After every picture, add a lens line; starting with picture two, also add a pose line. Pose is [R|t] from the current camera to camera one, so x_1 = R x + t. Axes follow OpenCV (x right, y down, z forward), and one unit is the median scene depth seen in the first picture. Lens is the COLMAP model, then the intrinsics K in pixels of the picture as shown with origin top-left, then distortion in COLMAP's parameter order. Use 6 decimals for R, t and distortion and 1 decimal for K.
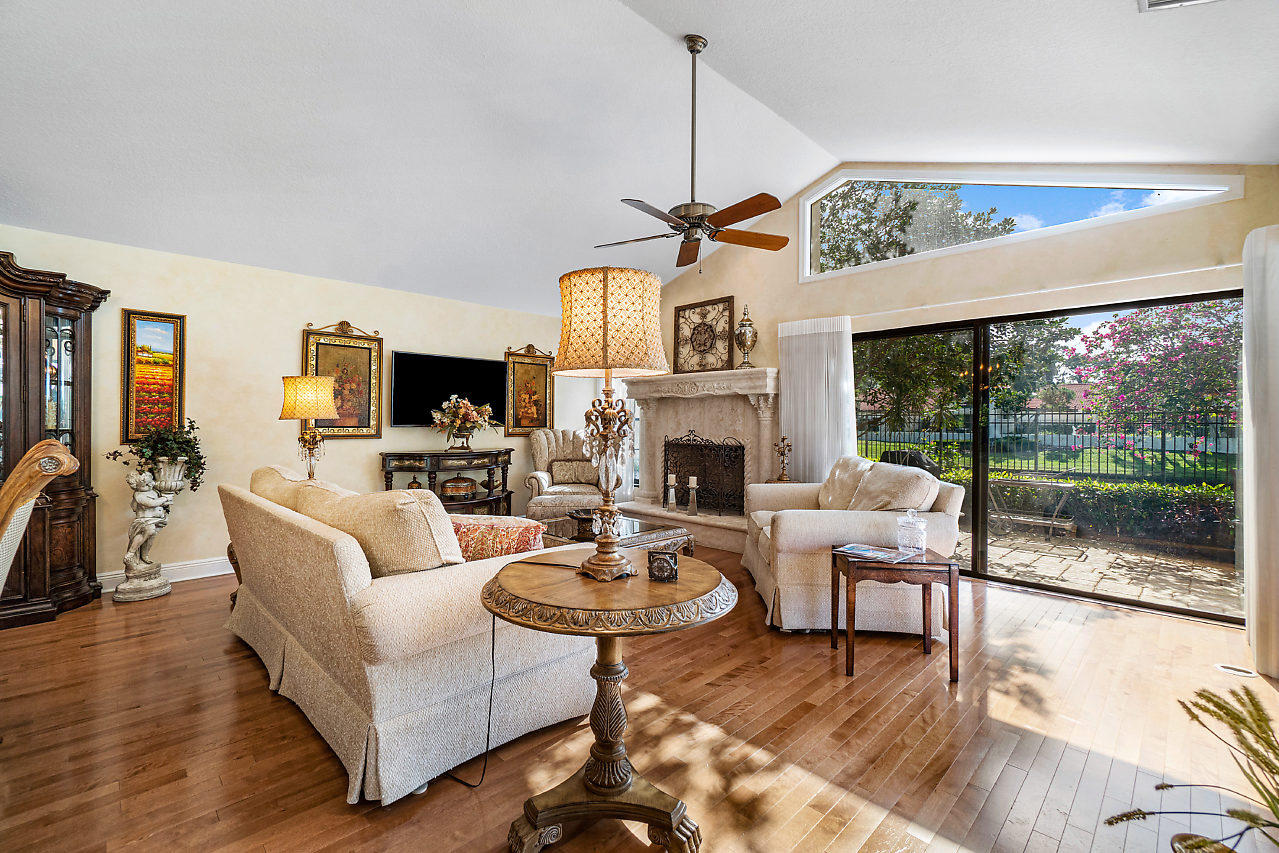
lens RADIAL K [[554.3, 0, 630.7], [0, 554.3, 416.9], [0, 0, 1]] dist [-0.003936, -0.000893]
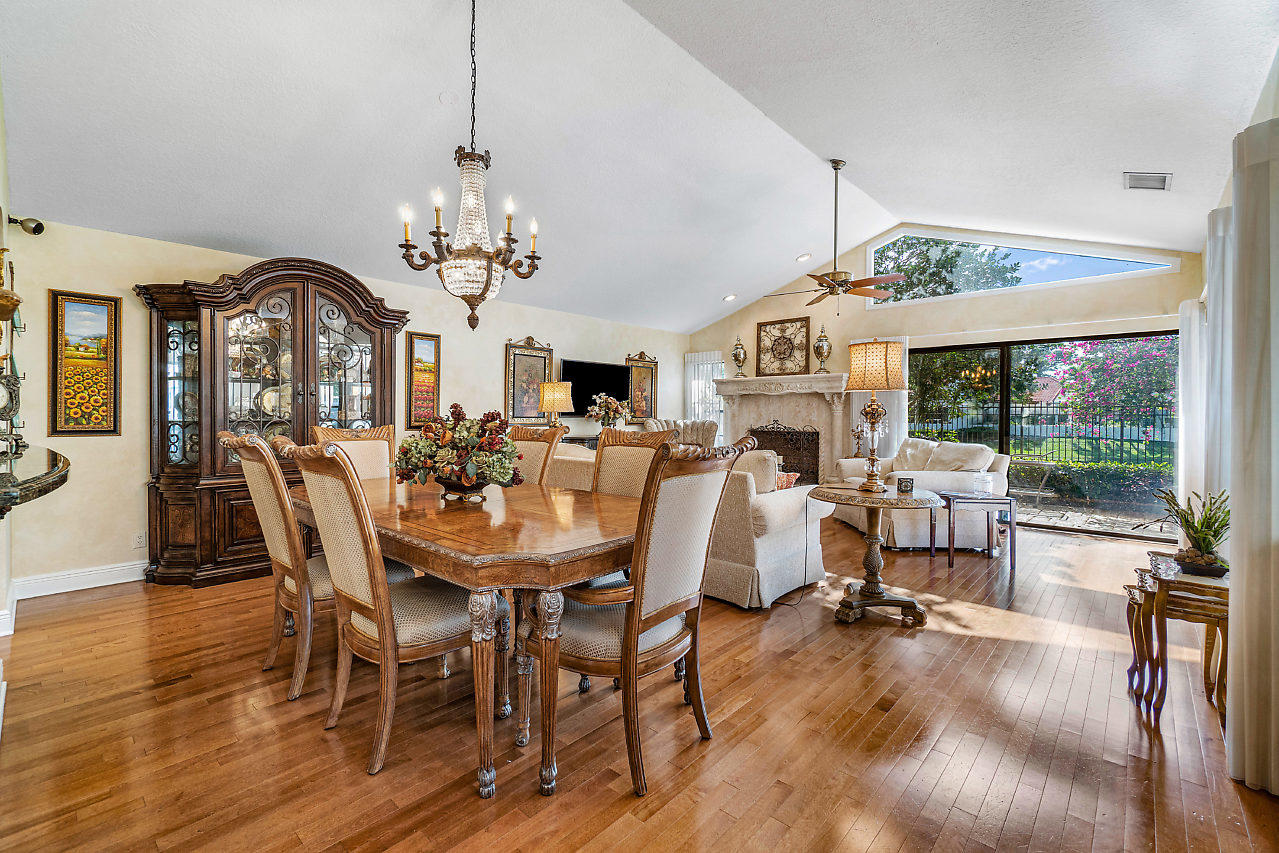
lens RADIAL K [[546.1, 0, 638.9], [0, 546.1, 413.4], [0, 0, 1]] dist [-0.000120, -0.006160]
pose [[0.998783, 0.001197, 0.049305, -0.289478], [-0.001700, 0.999947, 0.010164, -0.004235], [-0.049290, -0.010236, 0.998732, -0.271203]]
